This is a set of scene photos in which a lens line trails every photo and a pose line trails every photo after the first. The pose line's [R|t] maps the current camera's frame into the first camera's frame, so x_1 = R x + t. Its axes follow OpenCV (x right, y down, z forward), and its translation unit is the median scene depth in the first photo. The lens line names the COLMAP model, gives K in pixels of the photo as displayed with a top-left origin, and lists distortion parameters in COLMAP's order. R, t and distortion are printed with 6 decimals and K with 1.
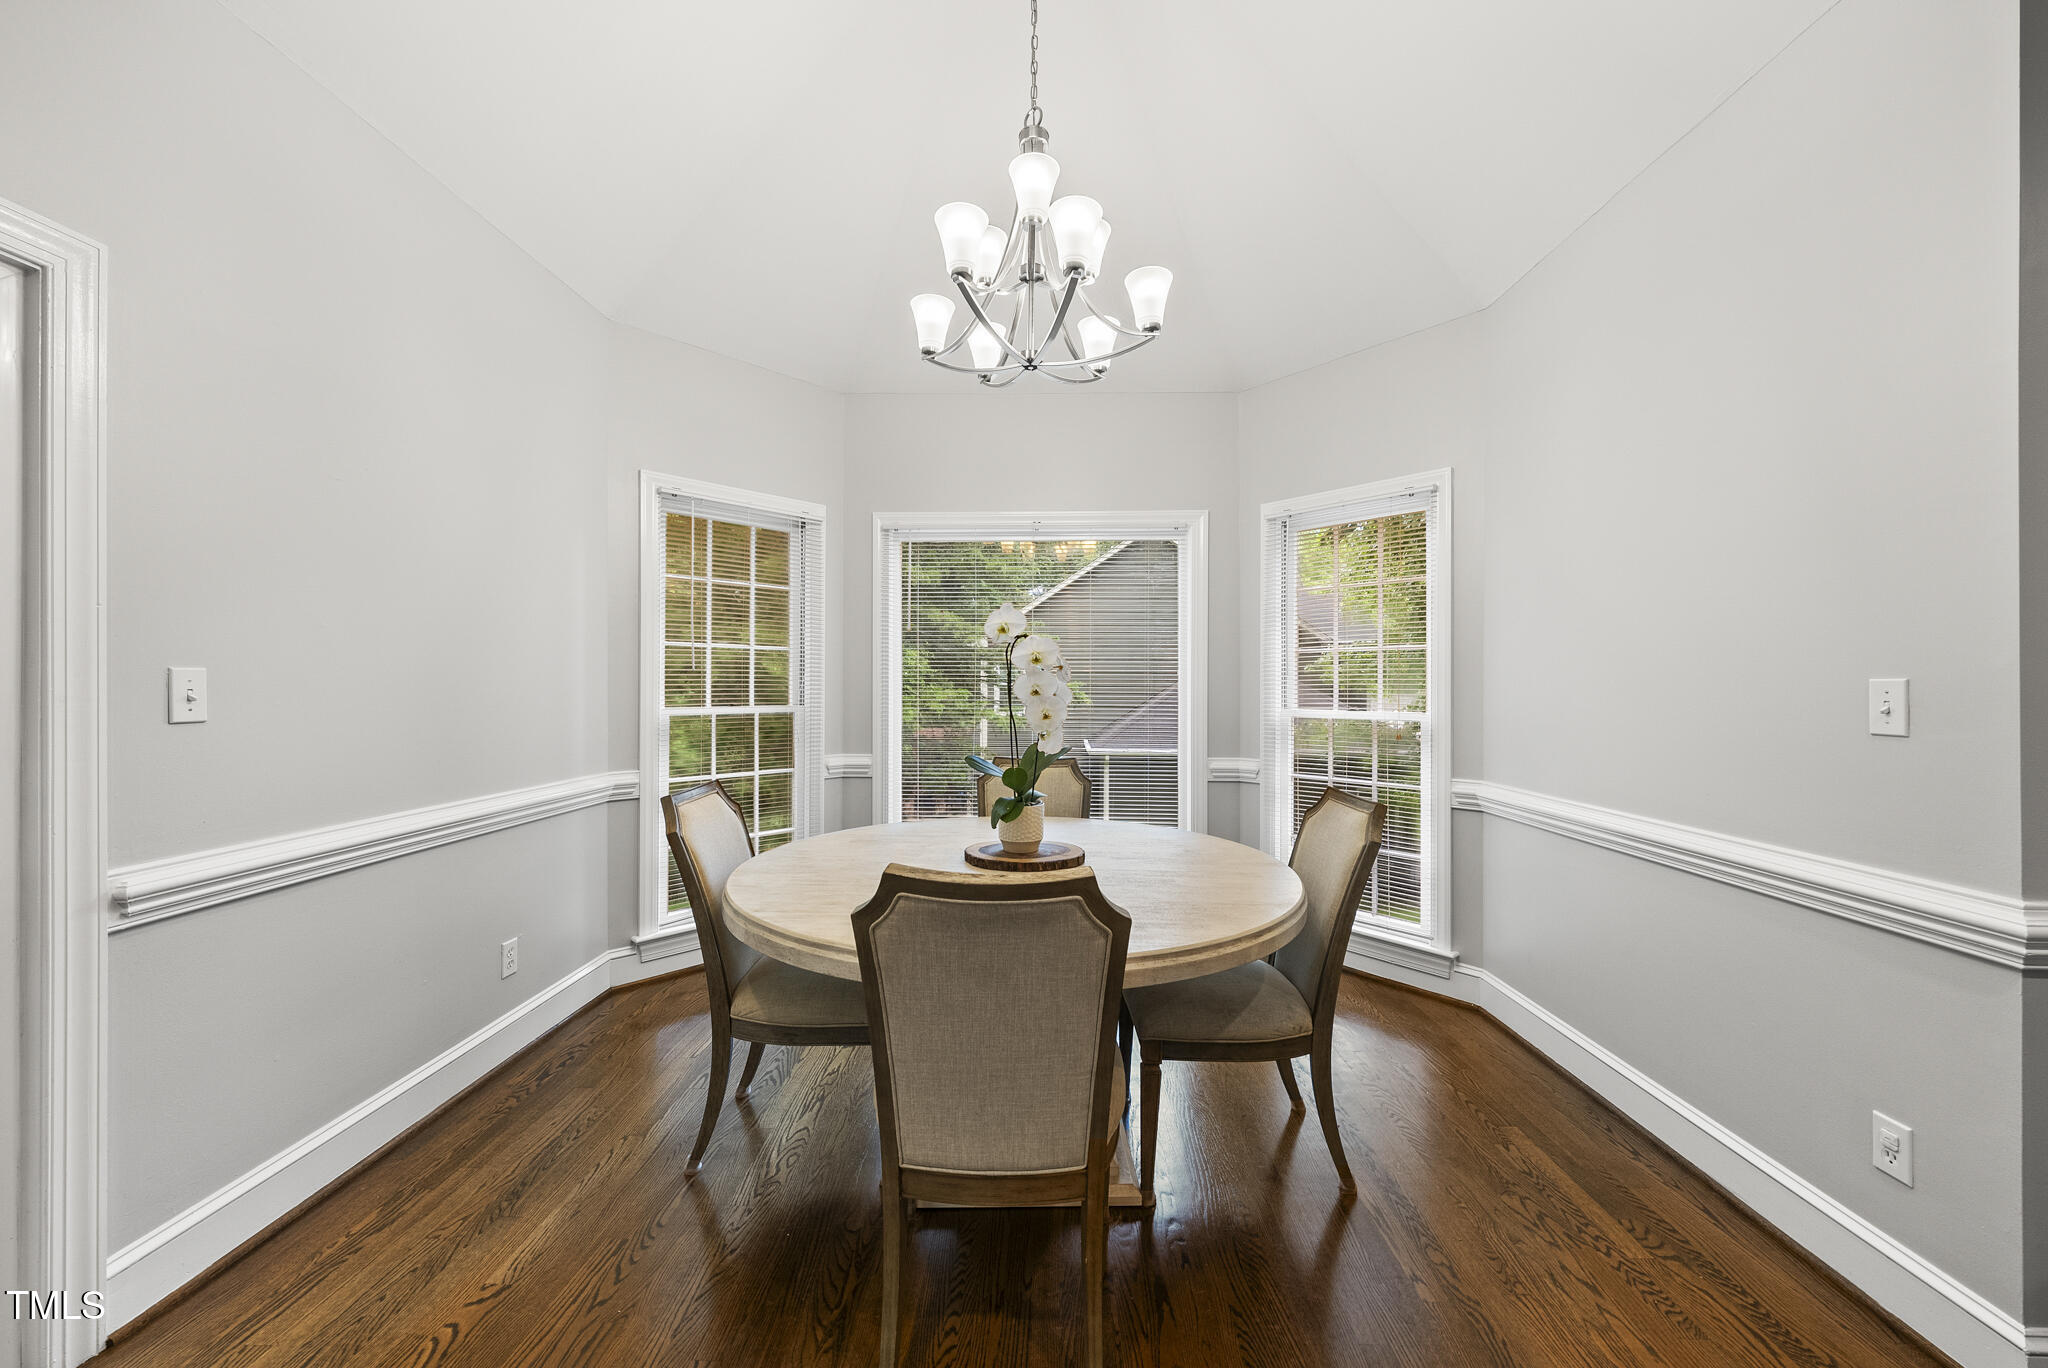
lens RADIAL K [[771.0, 0, 1024.0], [0, 771.0, 684.0], [0, 0, 1]] dist [0.000668, 0.000397]
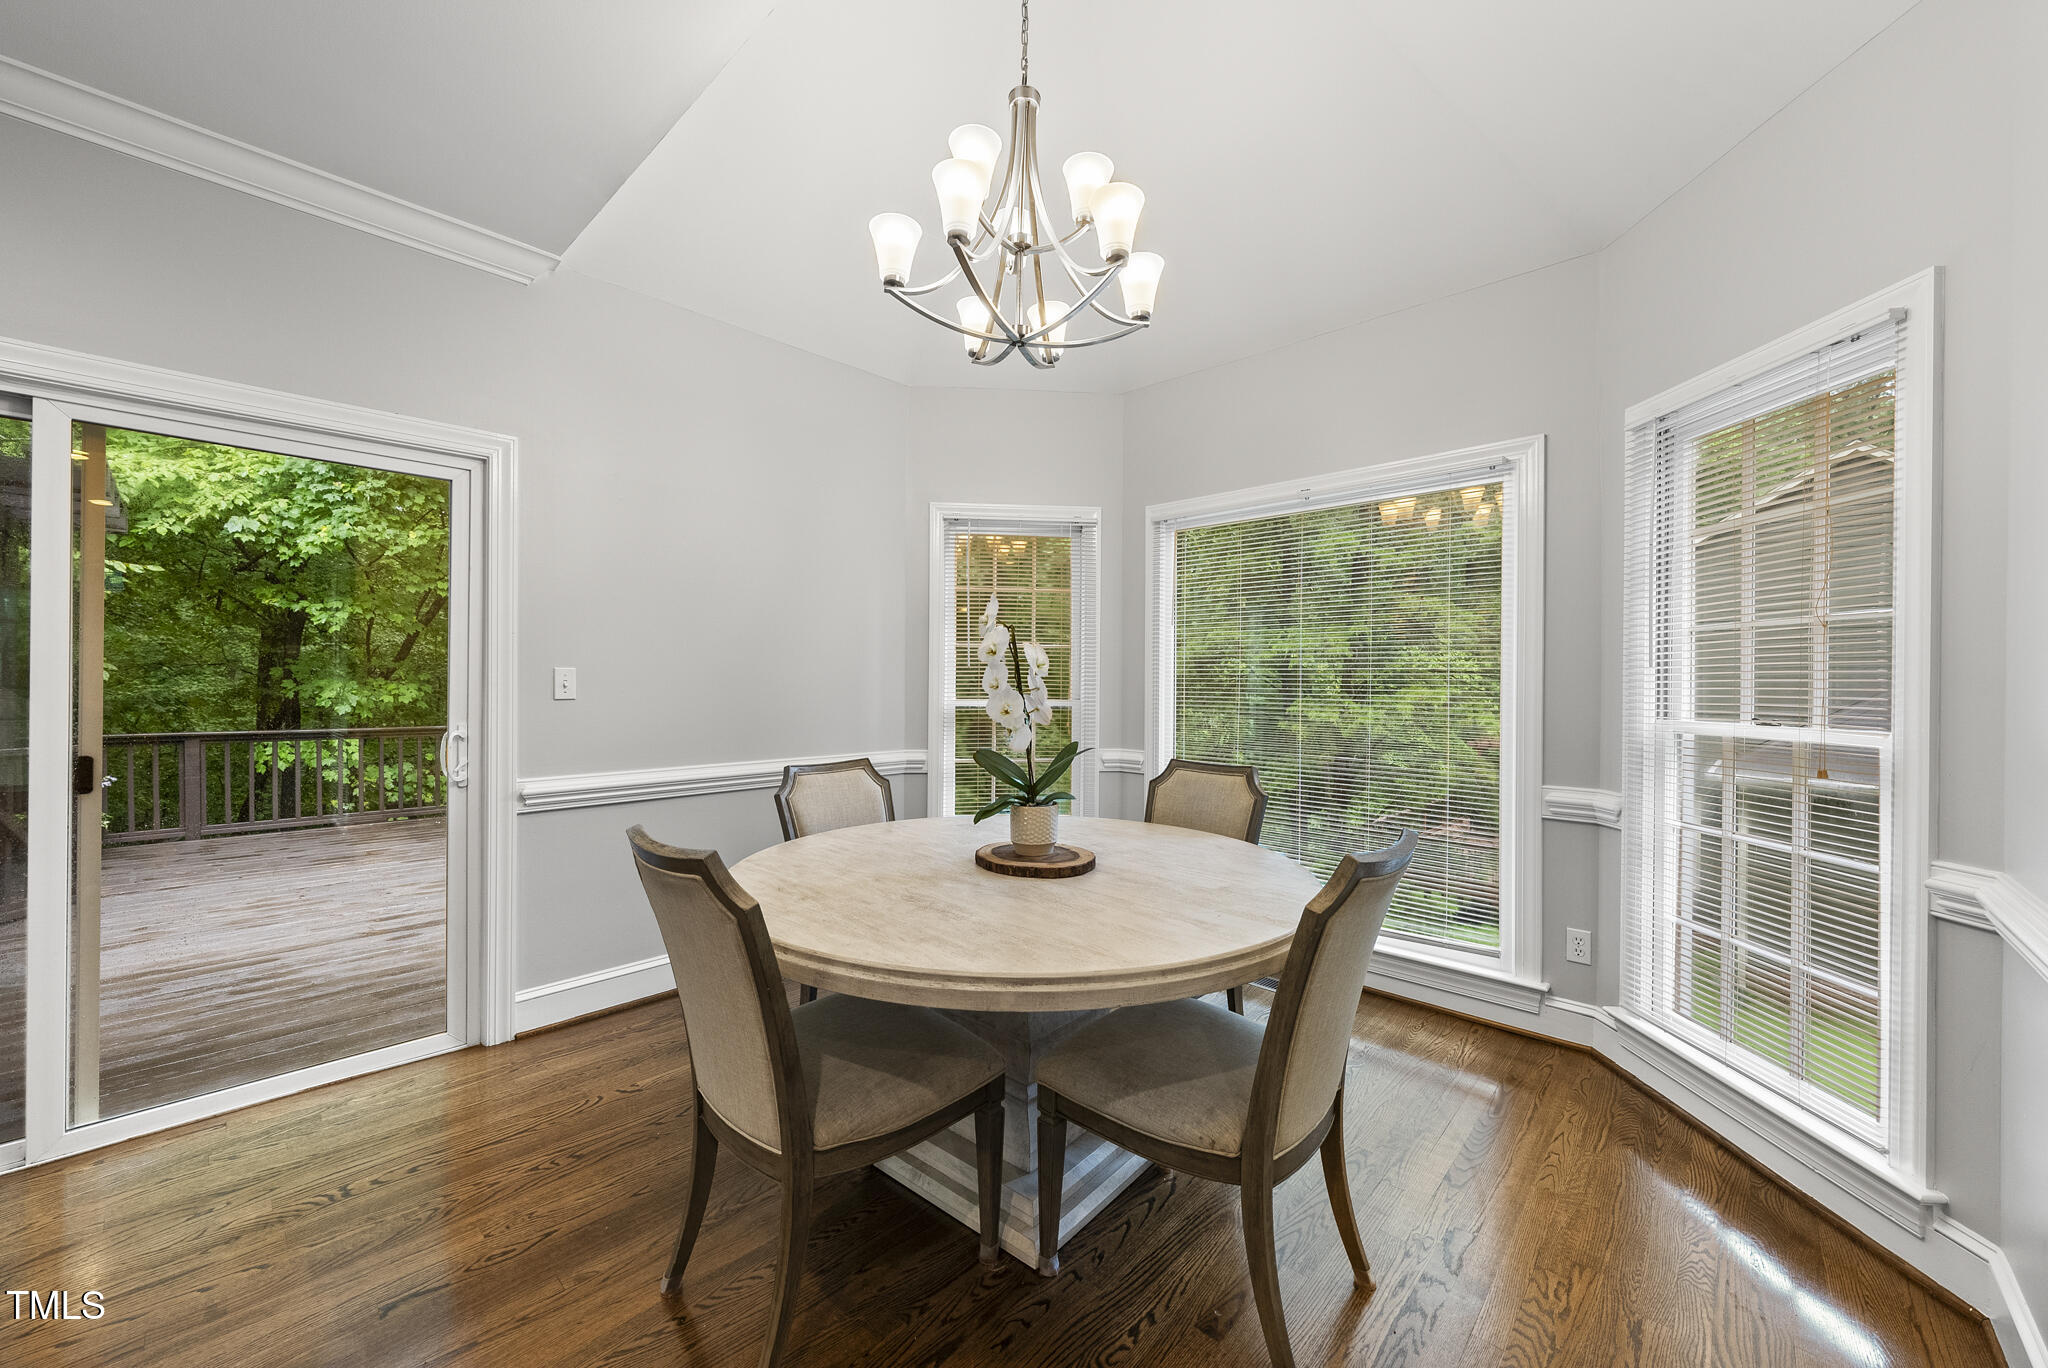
lens RADIAL K [[771.0, 0, 1024.0], [0, 771.0, 684.0], [0, 0, 1]] dist [0.000668, 0.000397]
pose [[0.753849, 0.005333, -0.657026, 0.412783], [-0.003085, 0.999985, 0.004578, 0.001761], [0.657040, -0.001424, 0.753854, 0.187191]]
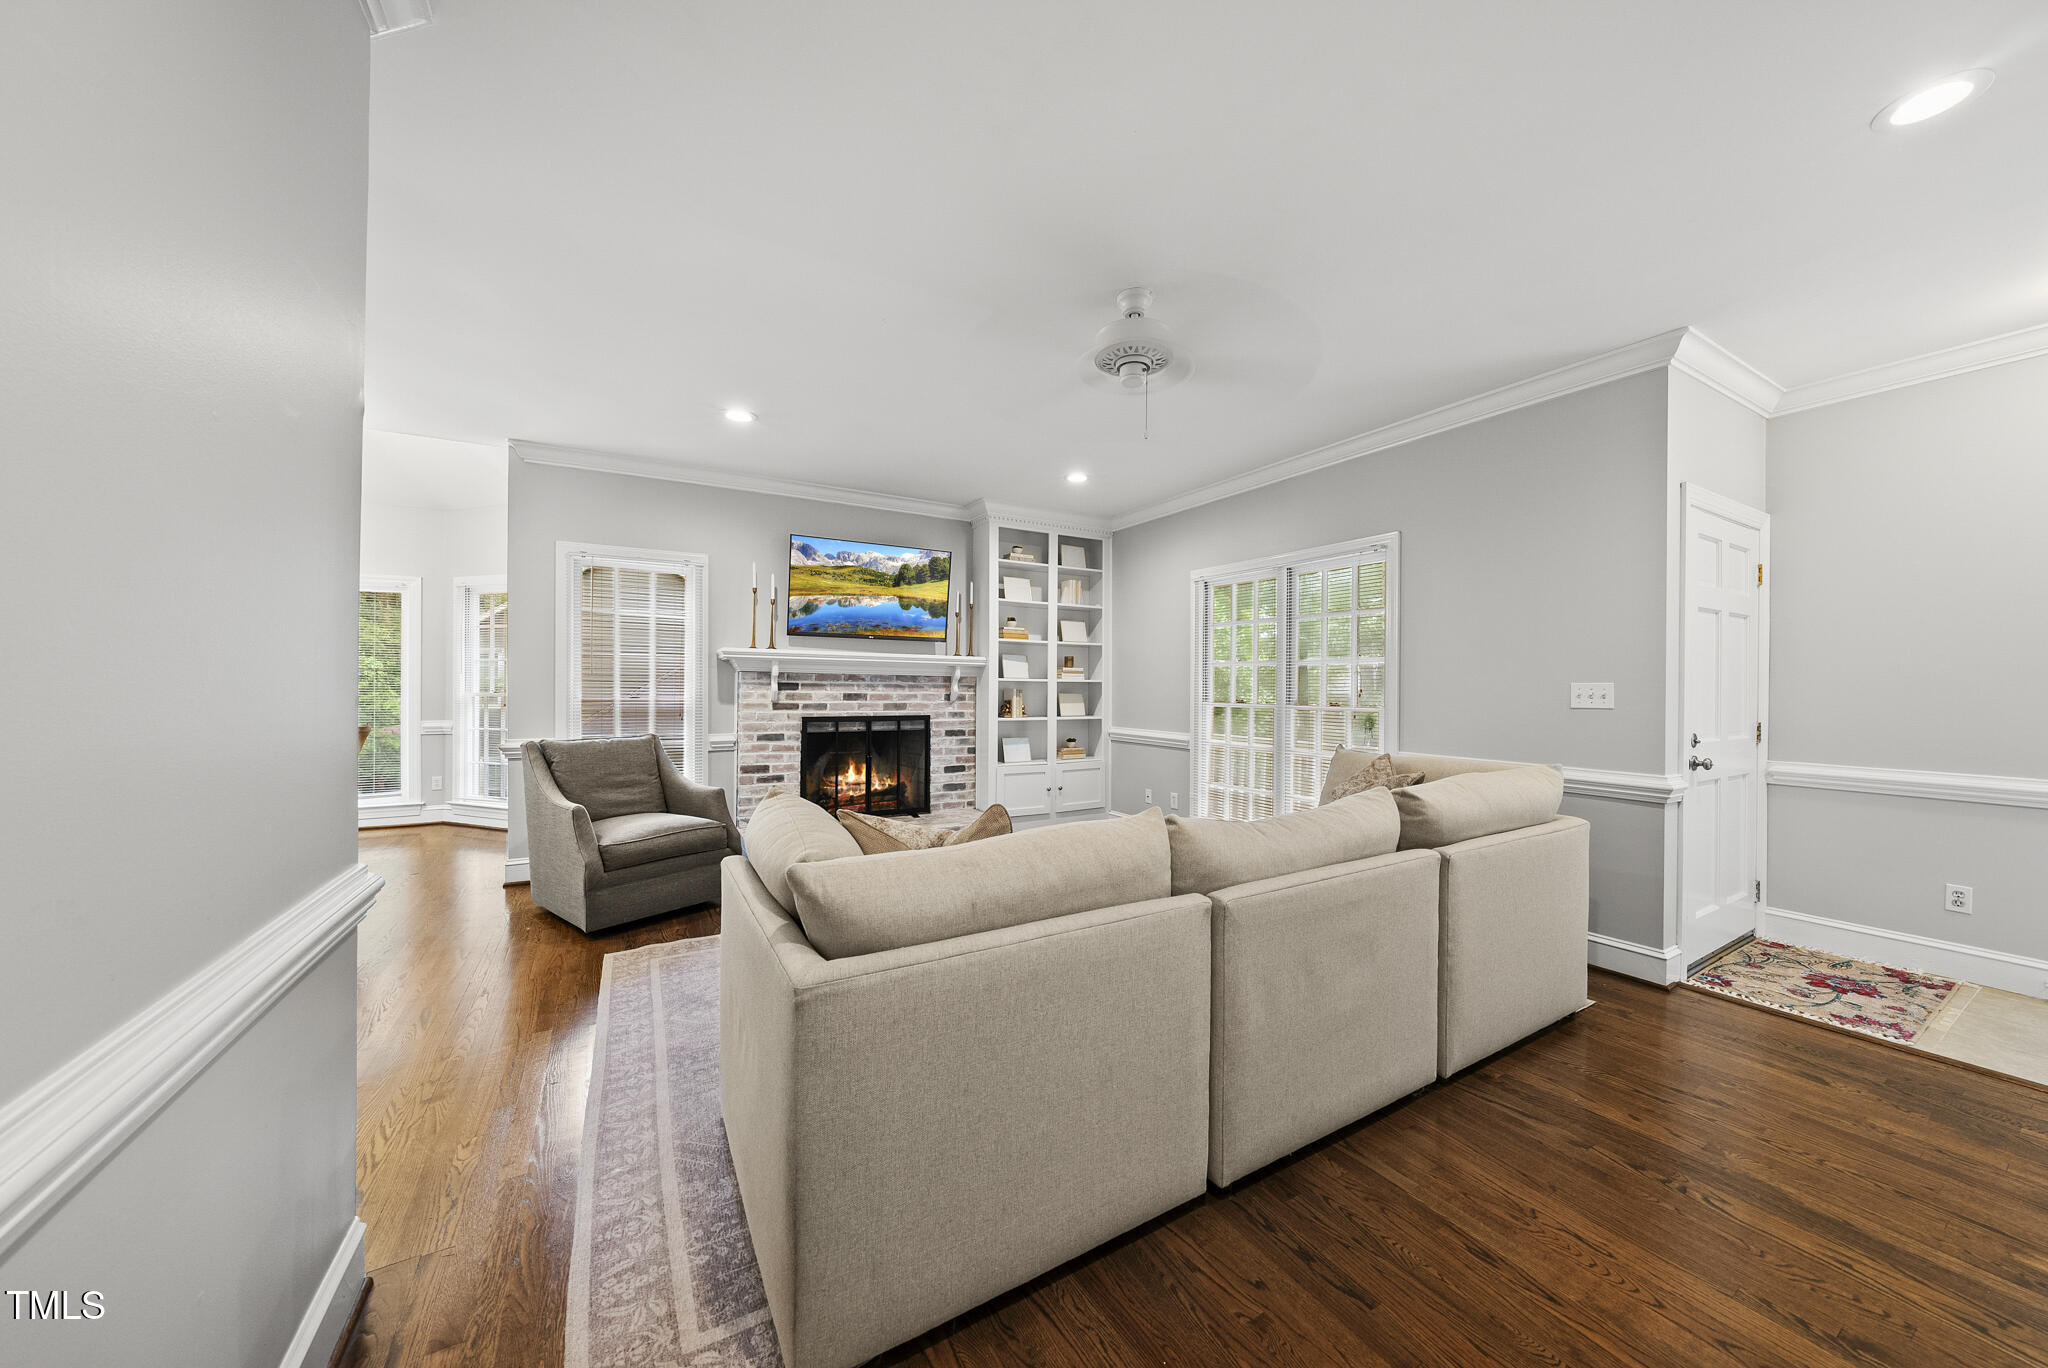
lens RADIAL K [[695.2, 0, 1029.2], [0, 695.2, 685.7], [0, 0, 1]] dist [-0.000420, -0.000014]
pose [[0.842369, 0.002867, 0.538894, 0.658938], [-0.007663, 0.999948, 0.006658, -0.005828], [-0.538847, -0.009738, 0.842347, -1.263073]]
